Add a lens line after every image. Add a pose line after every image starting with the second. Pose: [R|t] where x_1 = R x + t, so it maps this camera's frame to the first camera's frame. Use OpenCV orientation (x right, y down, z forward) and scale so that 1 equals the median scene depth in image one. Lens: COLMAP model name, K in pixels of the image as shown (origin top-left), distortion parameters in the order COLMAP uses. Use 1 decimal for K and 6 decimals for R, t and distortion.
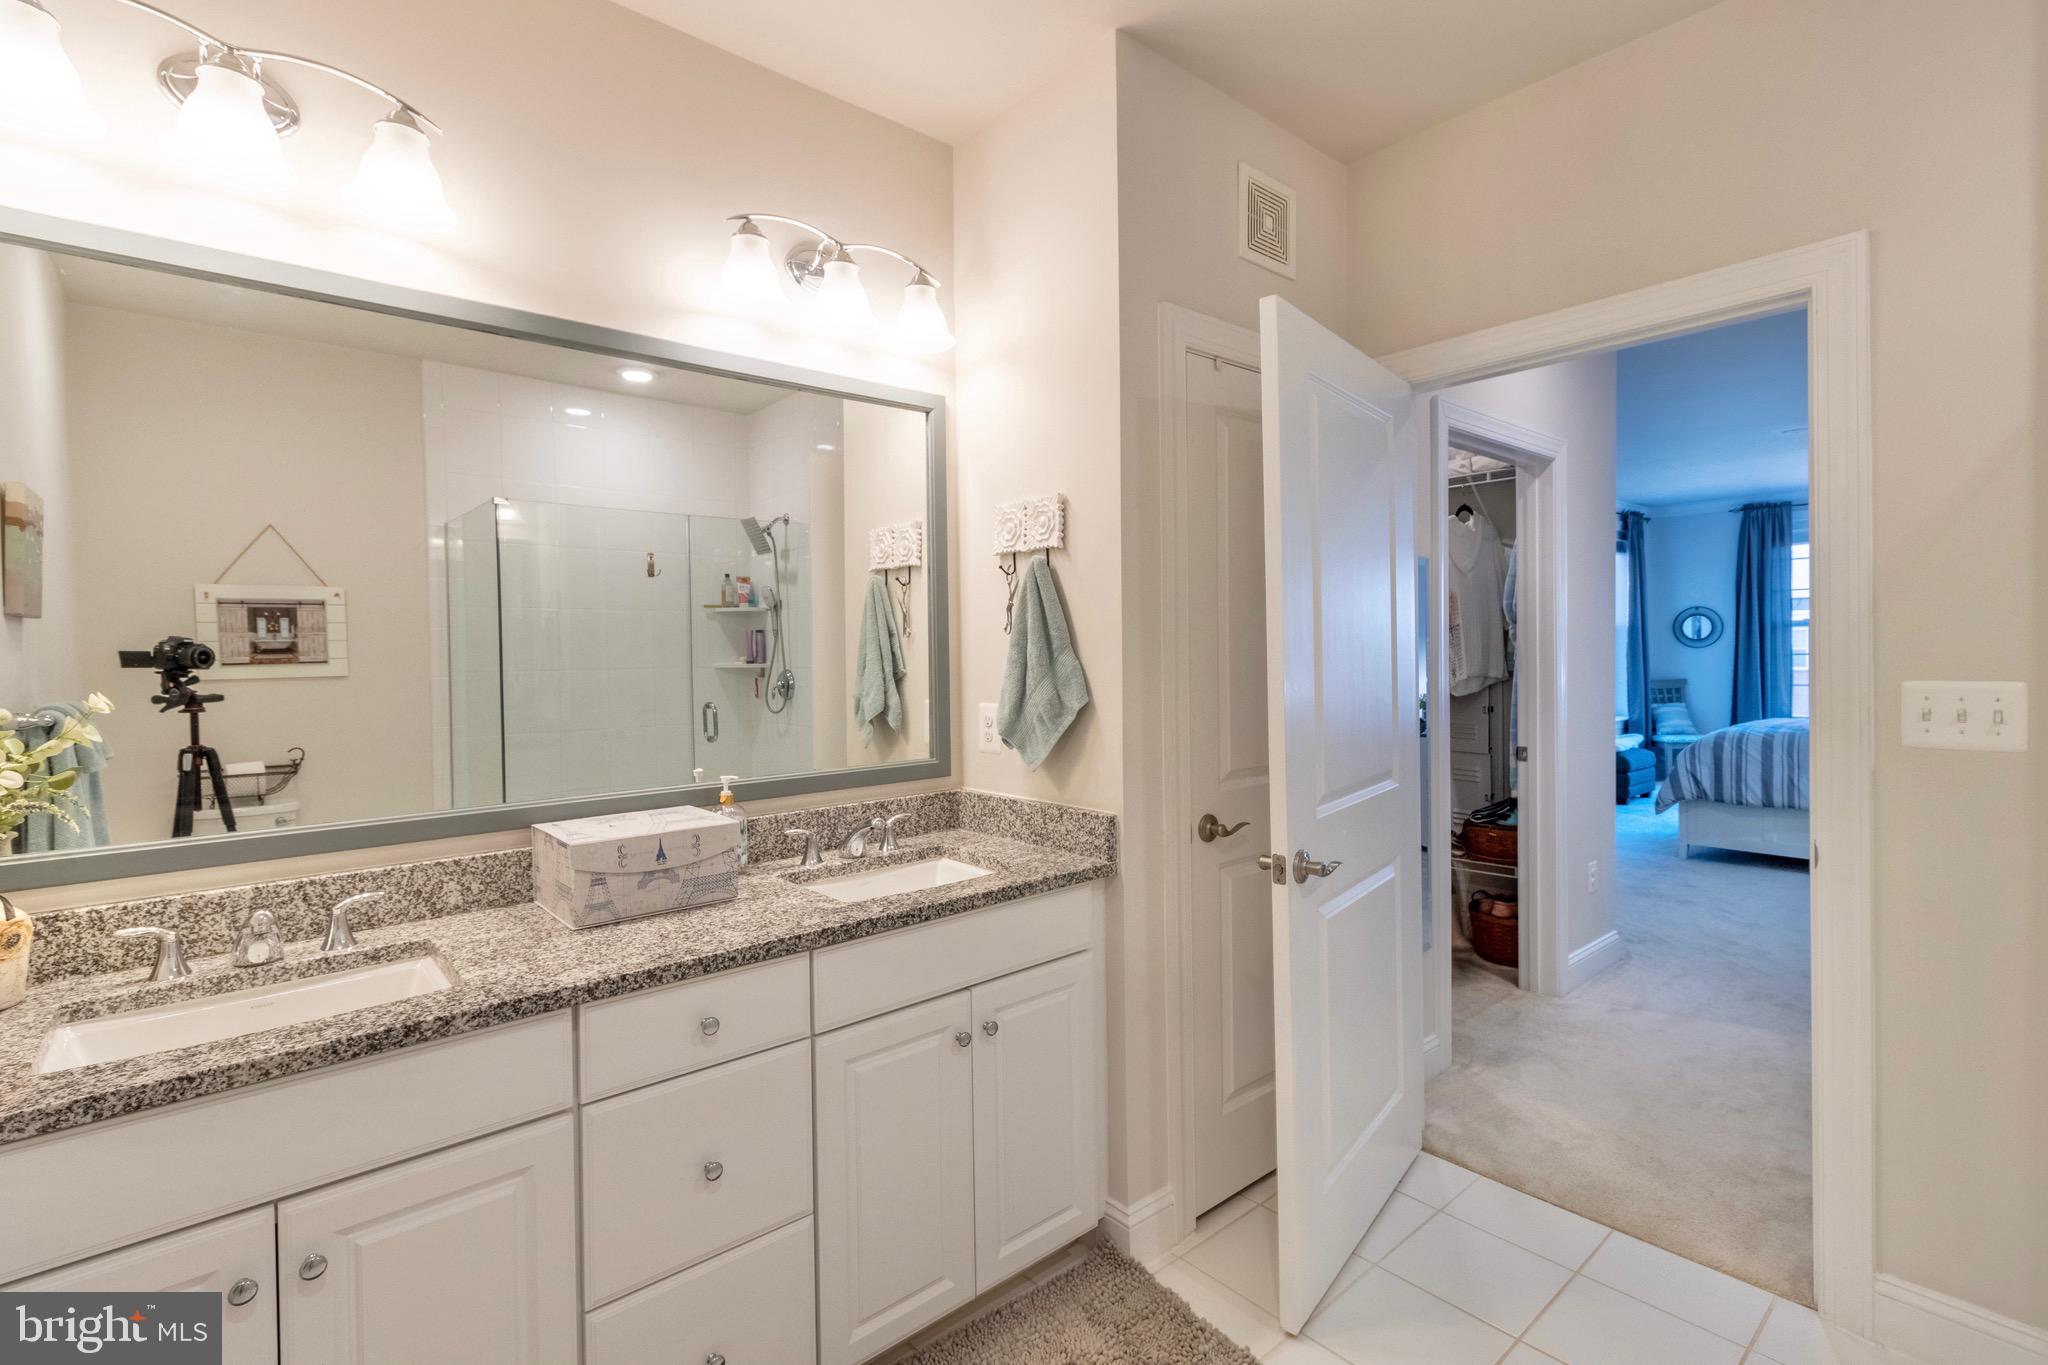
lens RADIAL K [[944.4, 0, 1025.5], [0, 944.4, 662.4], [0, 0, 1]] dist [-0.000834, -0.000080]
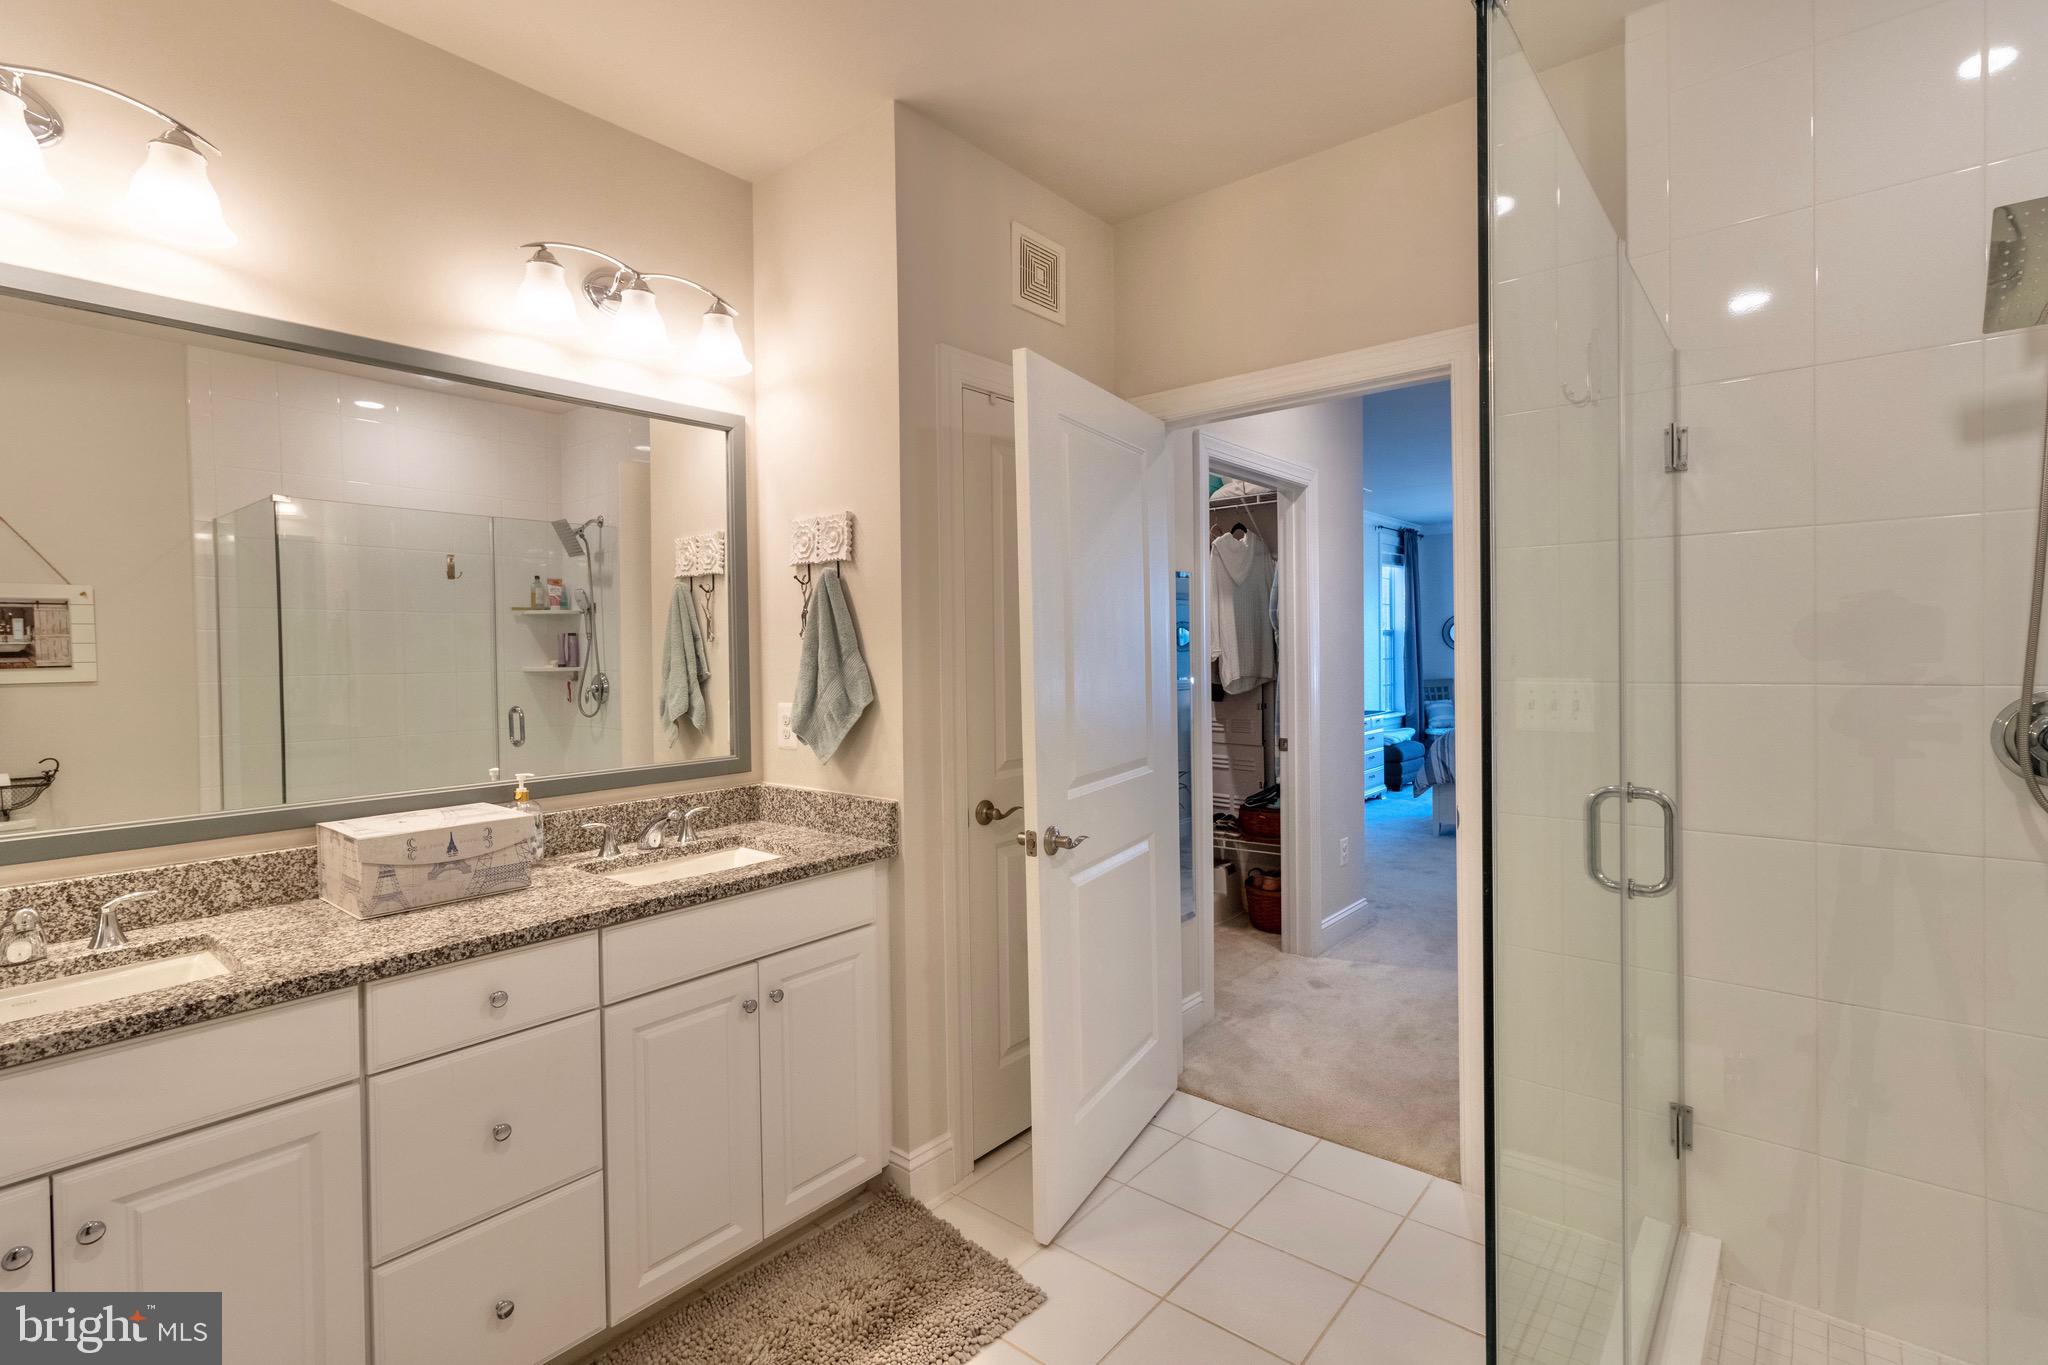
lens RADIAL K [[944.4, 0, 1025.5], [0, 944.4, 662.4], [0, 0, 1]] dist [-0.000834, -0.000080]
pose [[0.986771, -0.001803, 0.162109, 0.062163], [0.002259, 0.999994, -0.002628, 0.000280], [-0.162103, 0.002960, 0.986769, -0.120471]]
